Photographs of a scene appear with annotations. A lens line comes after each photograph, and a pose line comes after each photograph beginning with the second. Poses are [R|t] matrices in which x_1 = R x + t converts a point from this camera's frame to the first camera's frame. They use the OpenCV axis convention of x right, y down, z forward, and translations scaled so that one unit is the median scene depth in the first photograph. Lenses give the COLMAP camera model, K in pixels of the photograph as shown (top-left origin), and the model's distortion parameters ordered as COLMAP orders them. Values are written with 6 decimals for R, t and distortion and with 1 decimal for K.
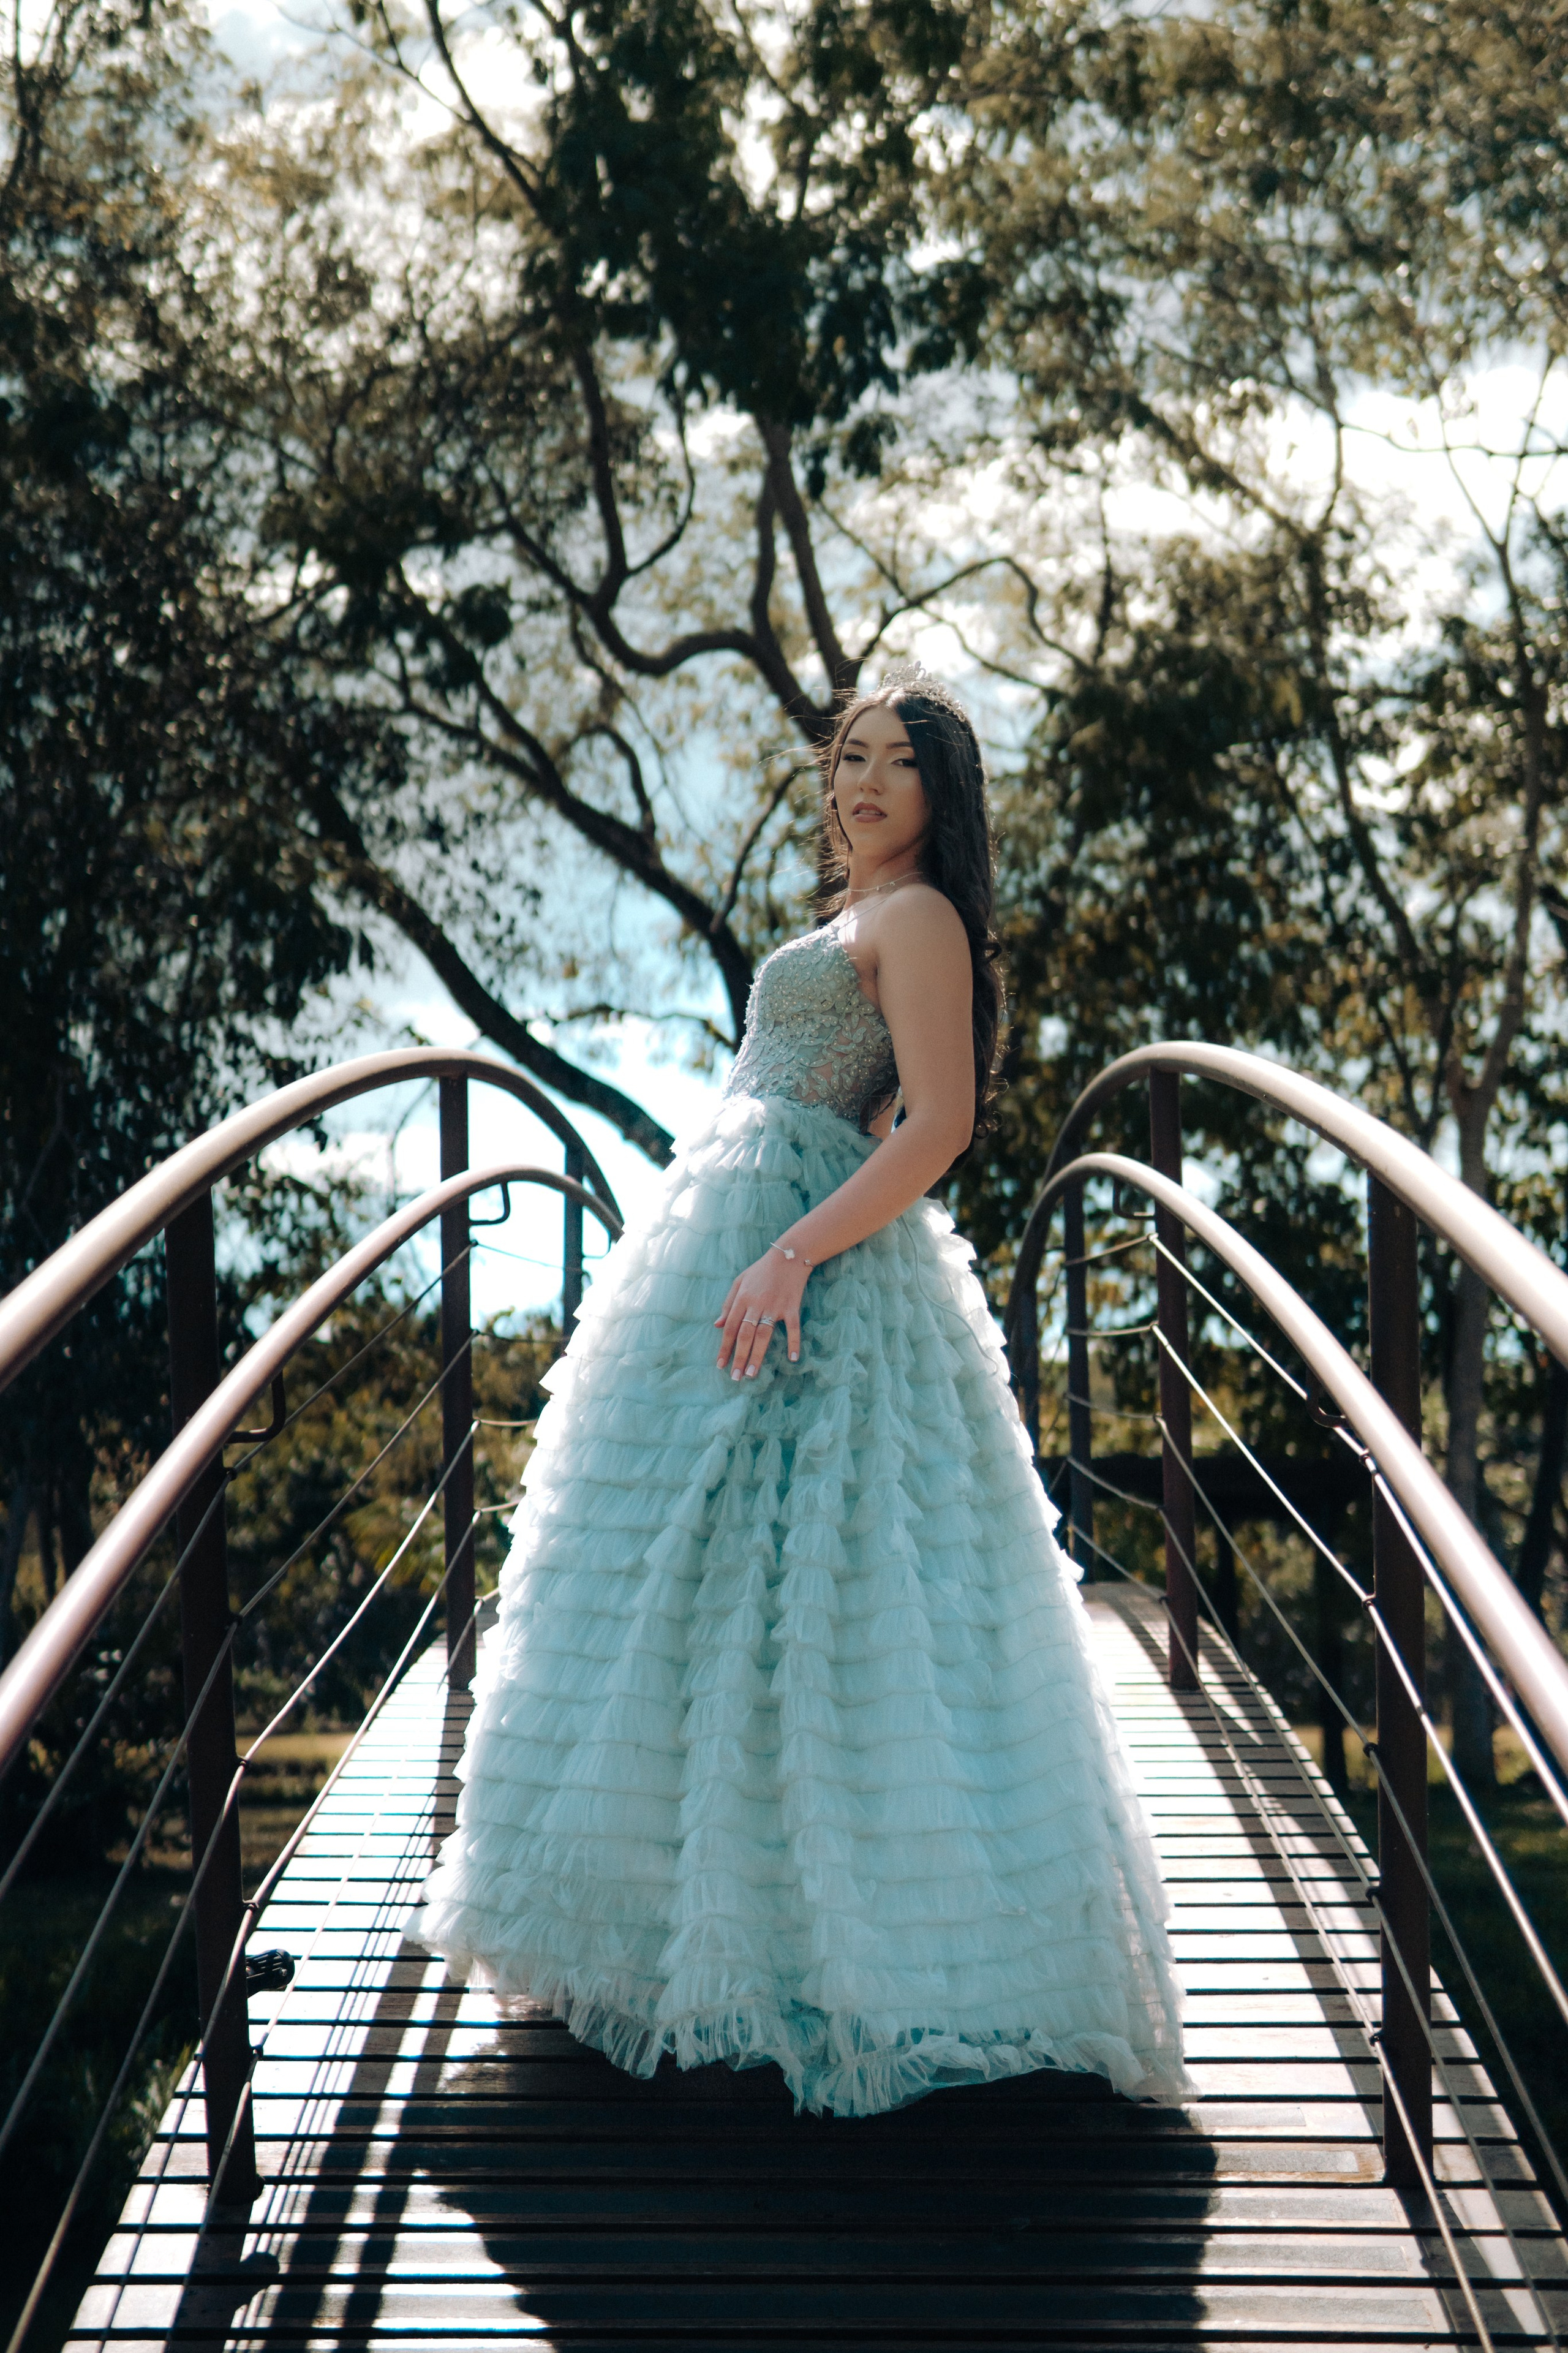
lens RADIAL K [[2886.3, 0, 645.9], [0, 2886.3, 1260.3], [0, 0, 1]] dist [0.026692, 0.082102]
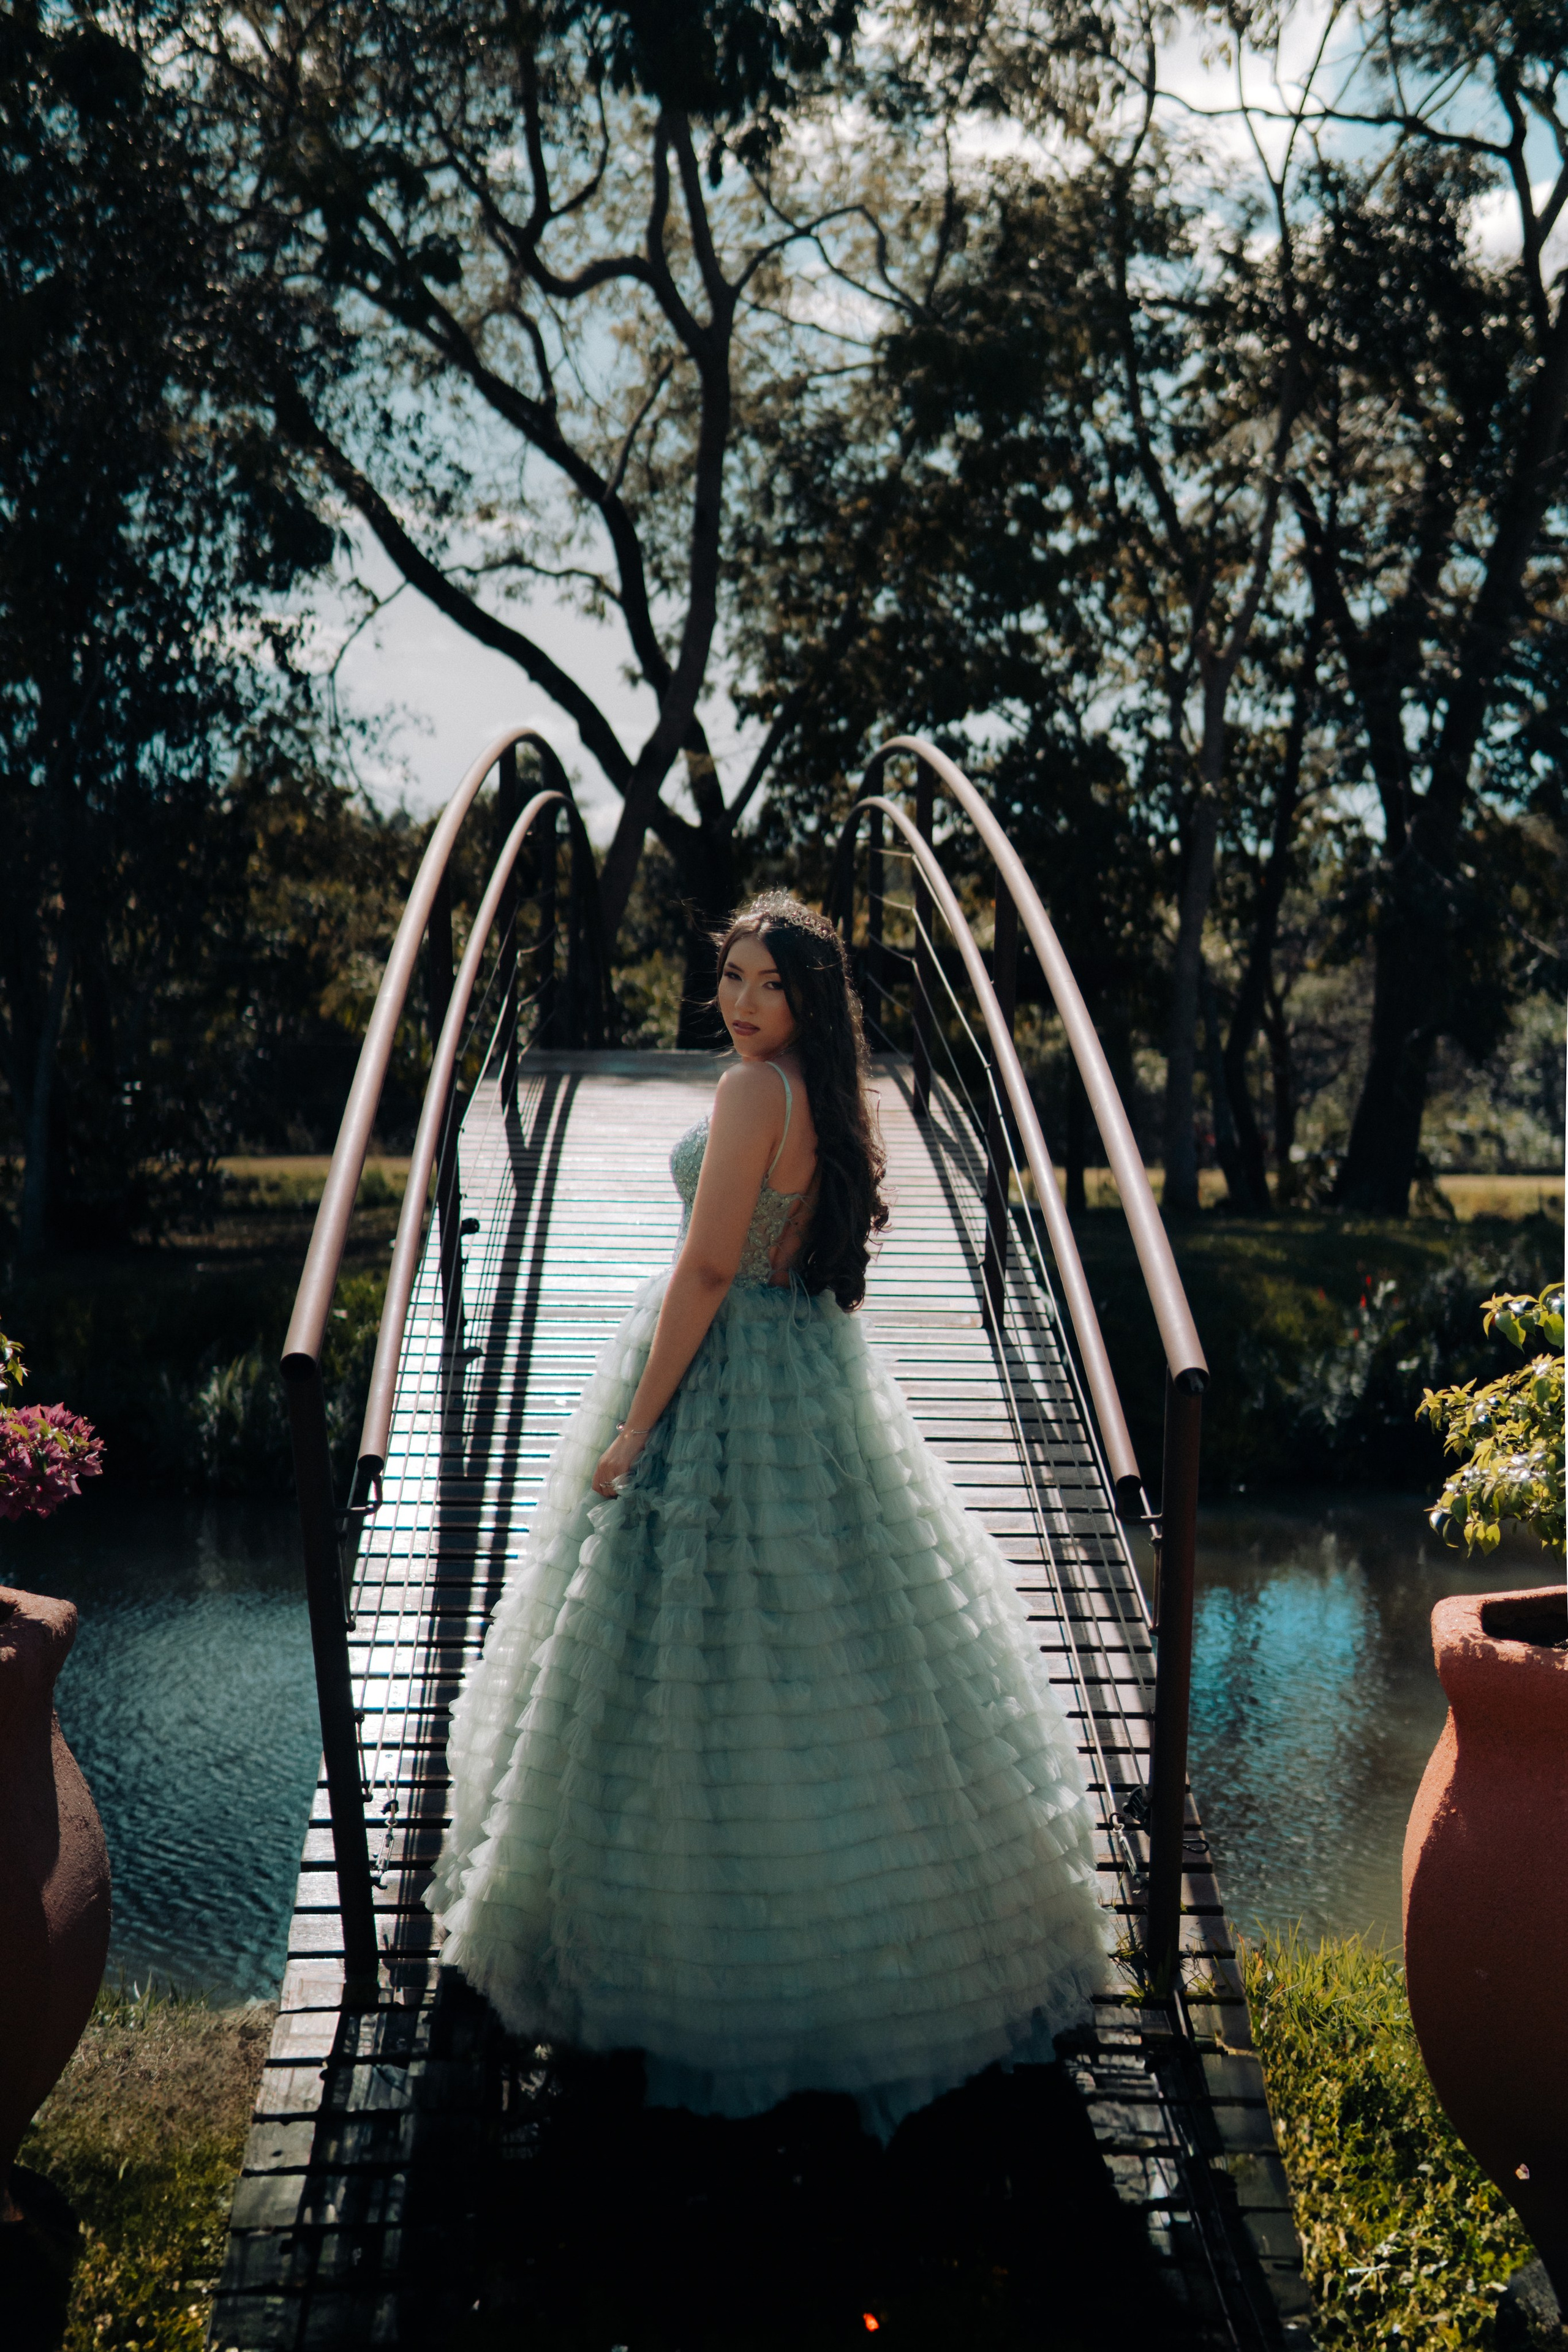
lens RADIAL K [[2885.3, 0, 645.9], [0, 2885.3, 1259.8], [0, 0, 1]] dist [0.026692, 0.082102]
pose [[0.997842, 0.020547, 0.062356, -0.028973], [-0.031752, 0.982337, 0.184407, -0.027209], [-0.057465, -0.185989, 0.980870, -0.238417]]
